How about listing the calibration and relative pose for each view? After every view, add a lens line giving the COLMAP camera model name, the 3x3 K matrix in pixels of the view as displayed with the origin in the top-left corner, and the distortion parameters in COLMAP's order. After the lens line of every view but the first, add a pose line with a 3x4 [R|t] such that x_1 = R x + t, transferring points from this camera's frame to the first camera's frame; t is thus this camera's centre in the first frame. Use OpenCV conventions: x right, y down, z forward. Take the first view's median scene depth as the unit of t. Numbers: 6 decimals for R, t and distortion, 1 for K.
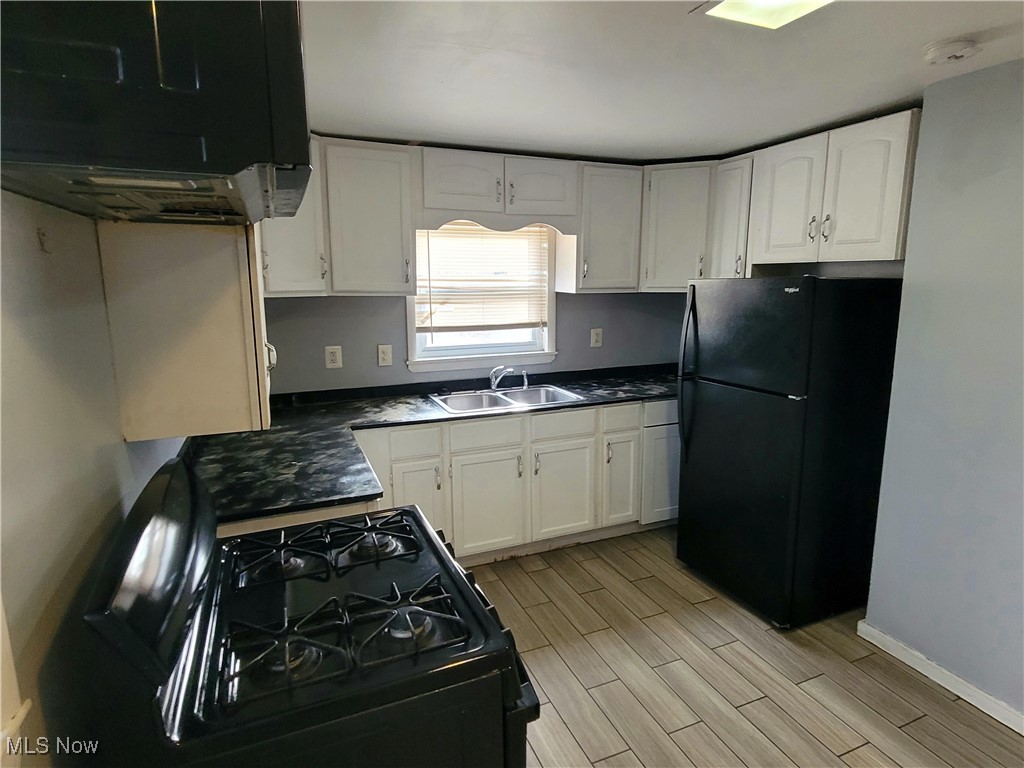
lens RADIAL K [[565.7, 0, 514.0], [0, 565.7, 381.6], [0, 0, 1]] dist [0.001202, -0.001809]
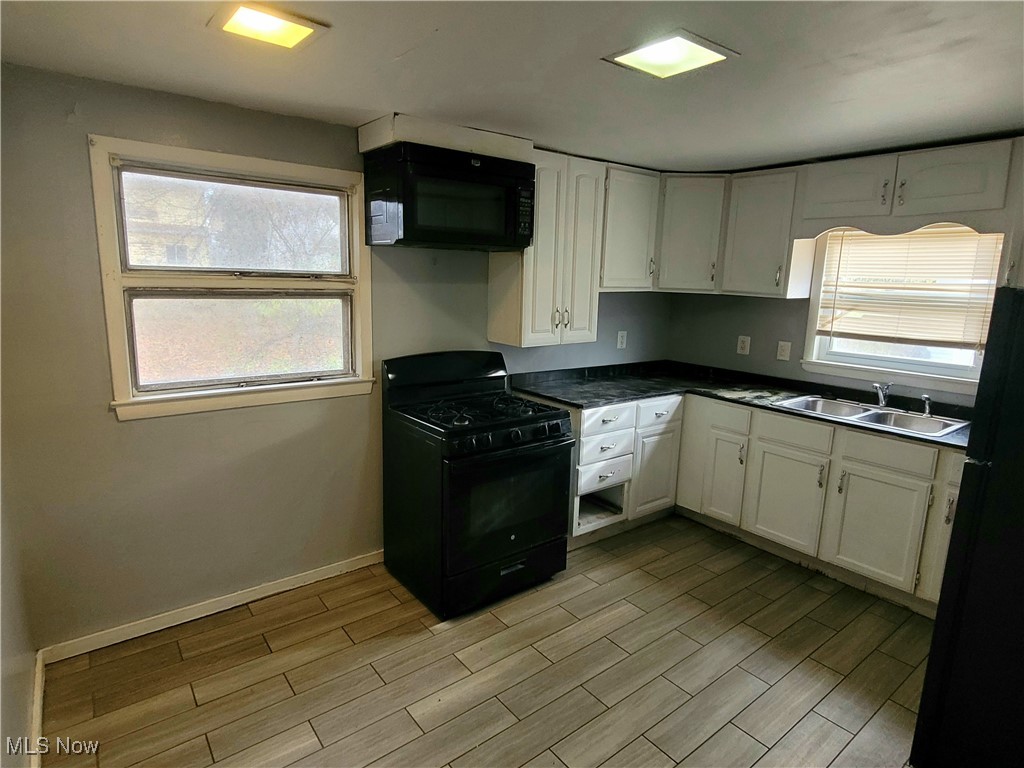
lens RADIAL K [[565.7, 0, 514.0], [0, 565.7, 381.6], [0, 0, 1]] dist [0.001202, -0.001809]
pose [[0.257765, 0.187300, -0.947880, 0.710474], [-0.200115, 0.970108, 0.137273, -0.034102], [0.945257, 0.154301, 0.287542, 0.175199]]
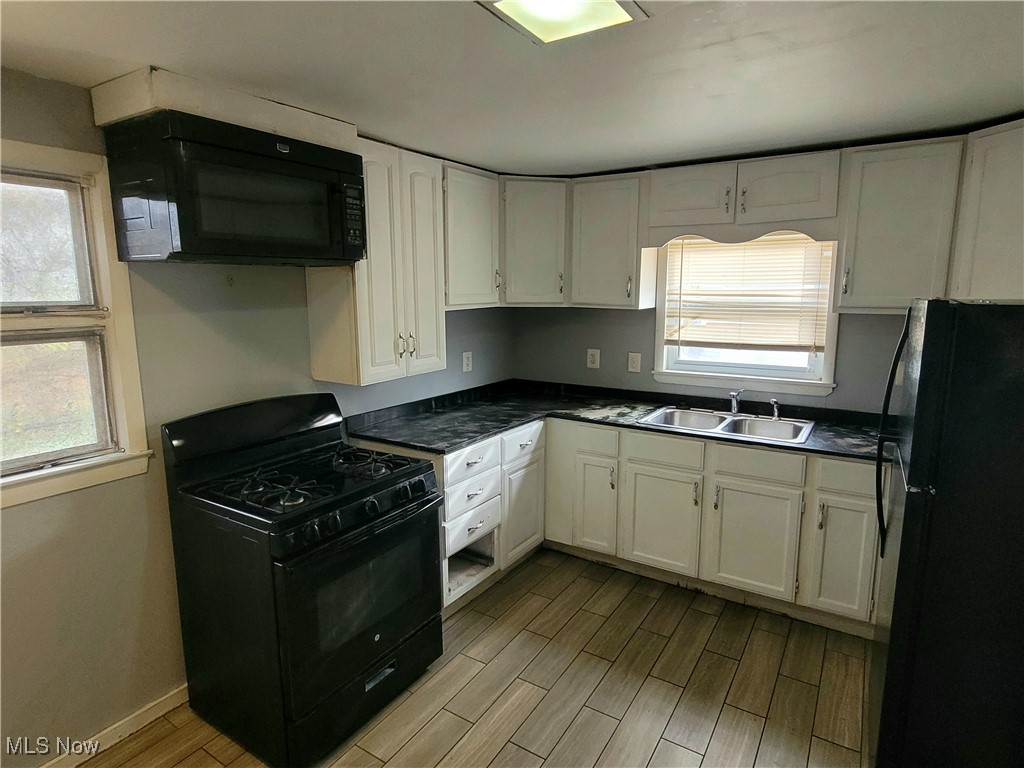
lens RADIAL K [[565.7, 0, 514.0], [0, 565.7, 381.6], [0, 0, 1]] dist [0.001202, -0.001809]
pose [[0.566861, 0.137155, -0.812316, 0.530964], [-0.146309, 0.987129, 0.064572, -0.046449], [0.810717, 0.082246, 0.579632, 0.179352]]
